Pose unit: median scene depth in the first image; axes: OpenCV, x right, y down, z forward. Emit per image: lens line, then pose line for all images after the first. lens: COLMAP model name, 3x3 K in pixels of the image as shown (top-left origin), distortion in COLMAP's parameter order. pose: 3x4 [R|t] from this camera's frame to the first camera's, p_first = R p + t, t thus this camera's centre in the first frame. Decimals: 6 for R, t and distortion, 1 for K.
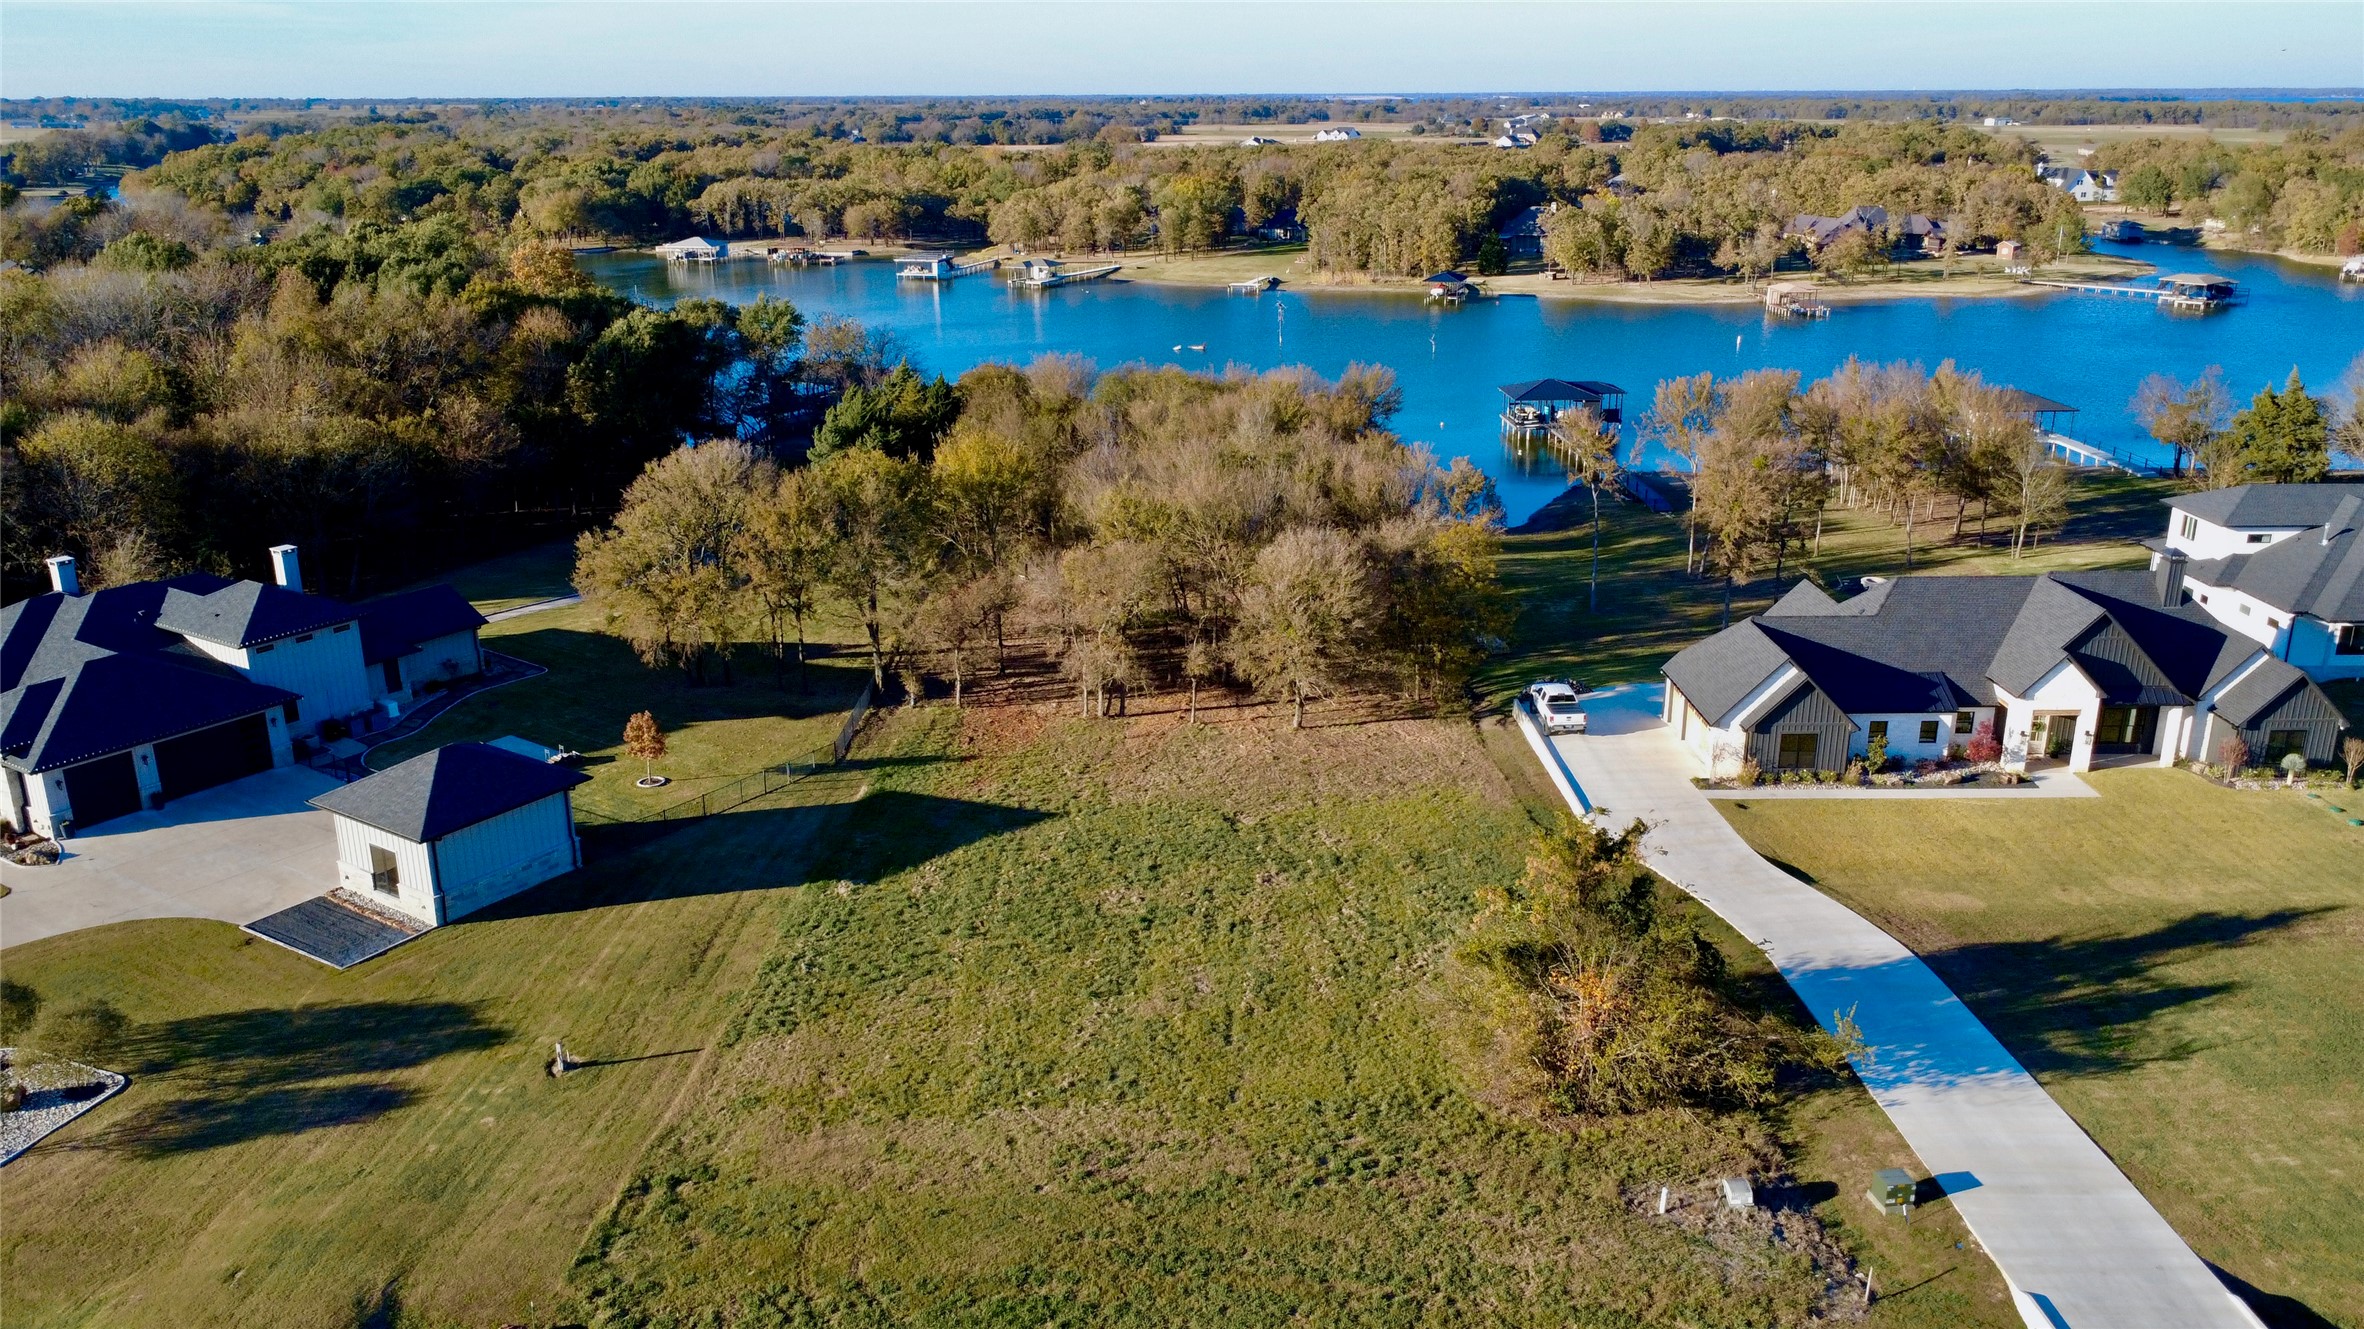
lens RADIAL K [[1774.5, 0, 1174.8], [0, 1774.5, 659.9], [0, 0, 1]] dist [0.007353, -0.006083]
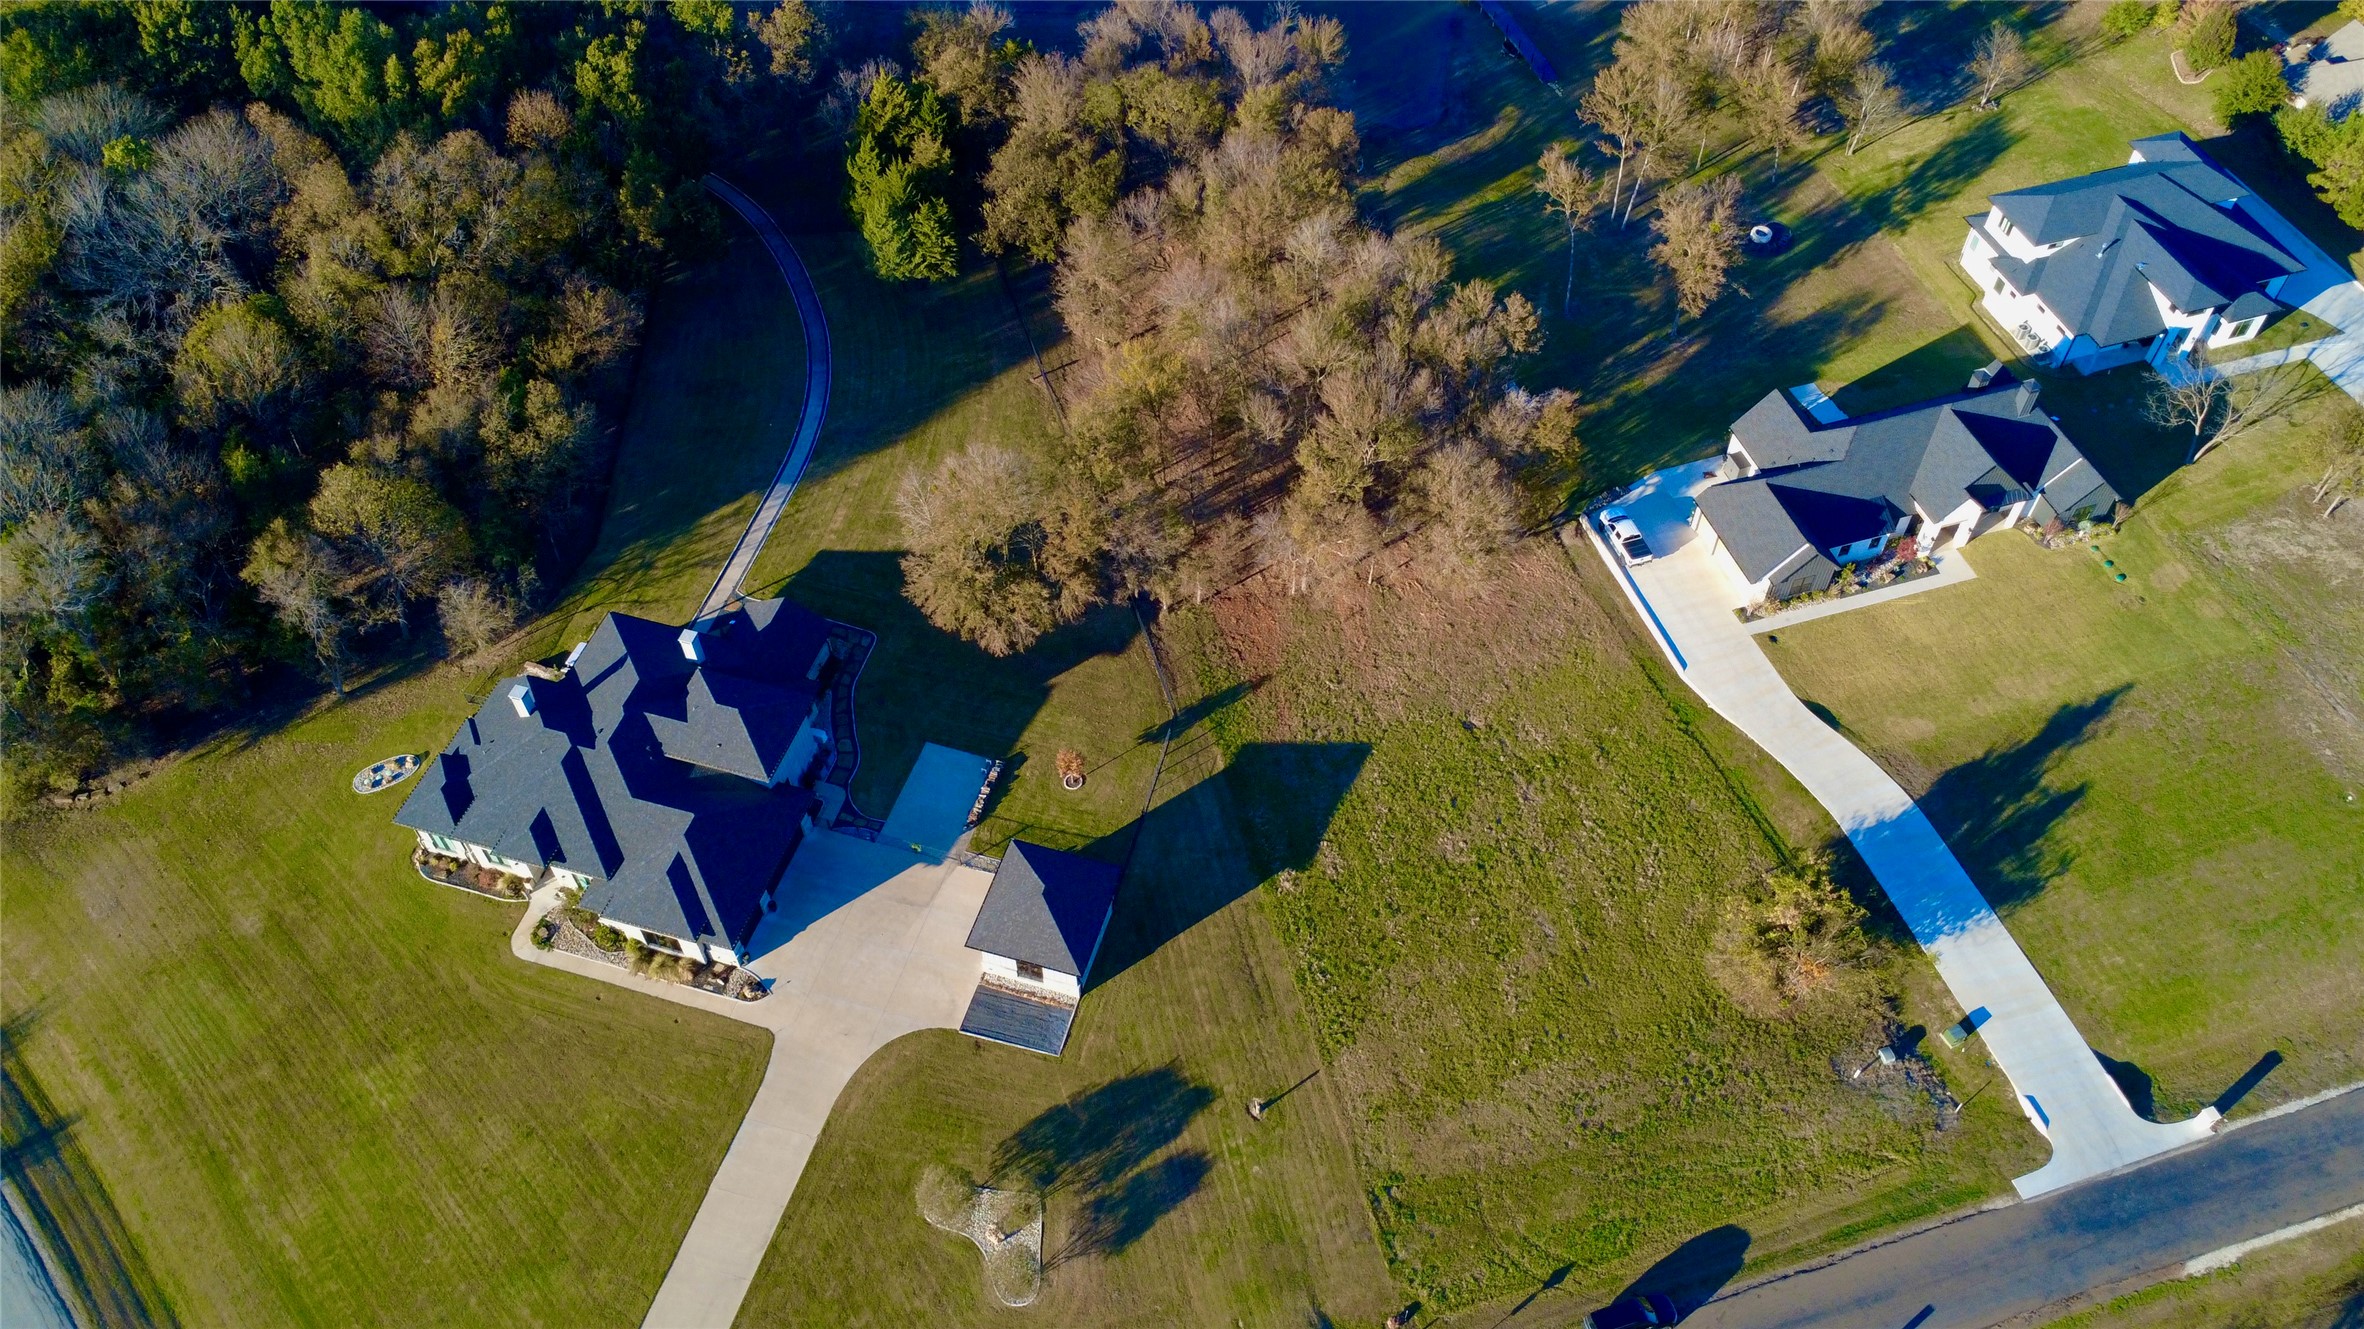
lens RADIAL K [[1774.5, 0, 1175.7], [0, 1774.5, 662.6], [0, 0, 1]] dist [0.007353, -0.006083]
pose [[0.958793, -0.228001, 0.169504, -0.425358], [0.098225, 0.825857, 0.555258, -0.771755], [-0.266586, -0.515728, 0.814221, -0.126170]]
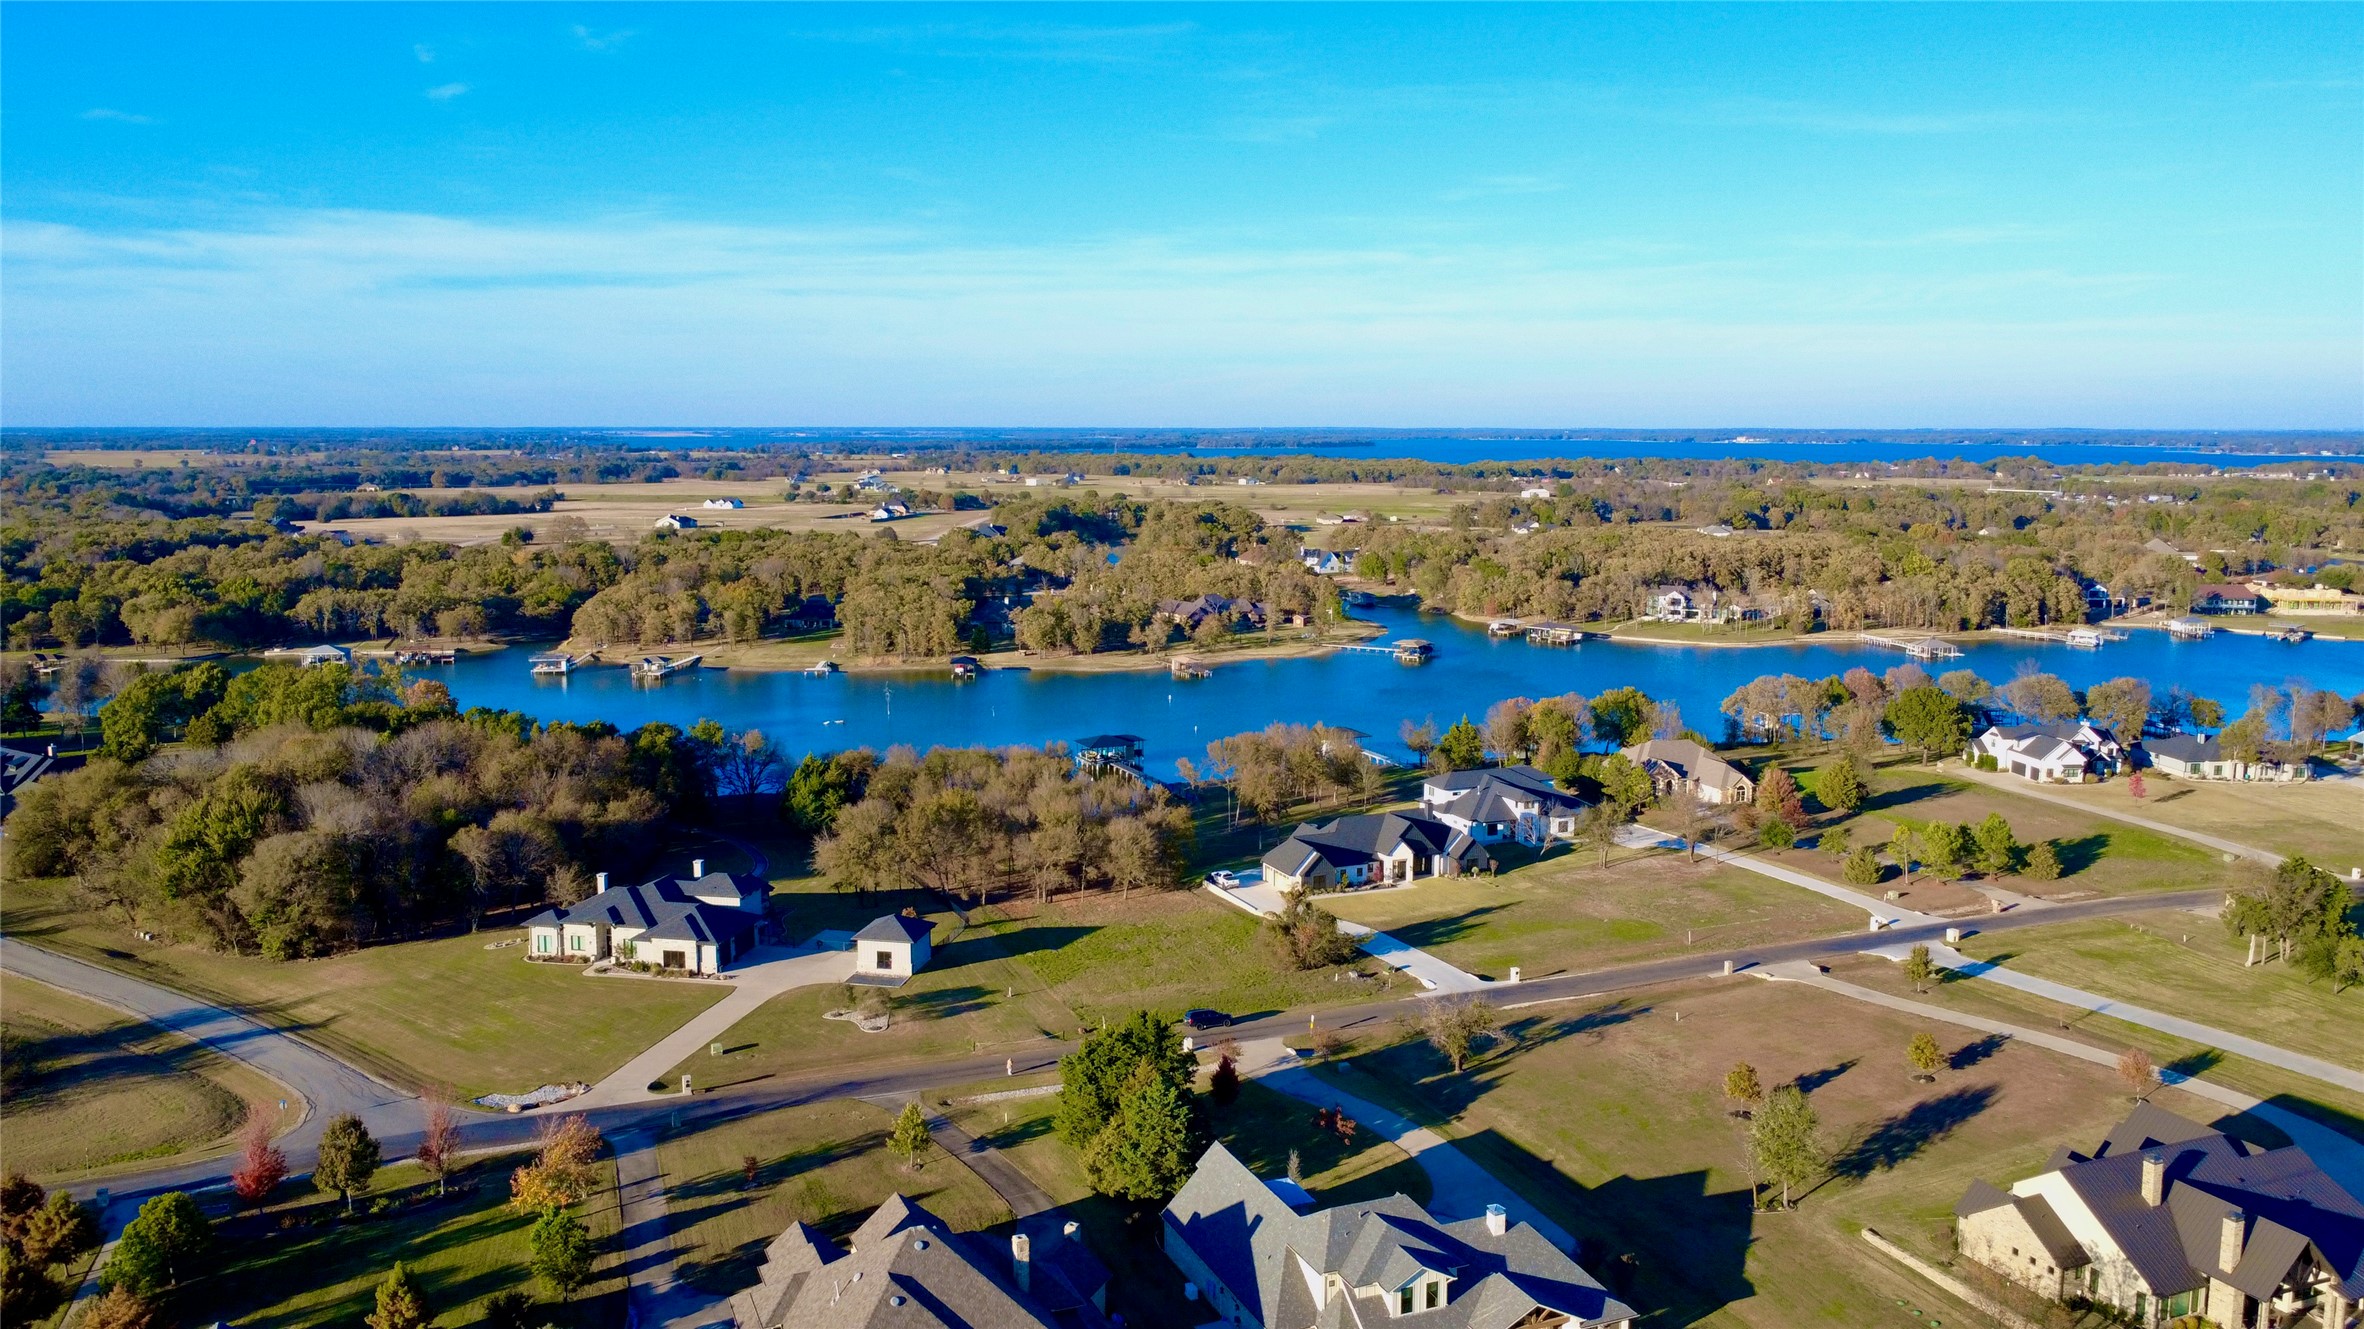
lens RADIAL K [[1774.5, 0, 1173.1], [0, 1774.5, 671.7], [0, 0, 1]] dist [0.007353, -0.006083]
pose [[0.926635, -0.047345, 0.372969, -0.845394], [0.110119, 0.982710, -0.148843, 0.112460], [-0.359473, 0.178994, 0.915828, -1.452470]]
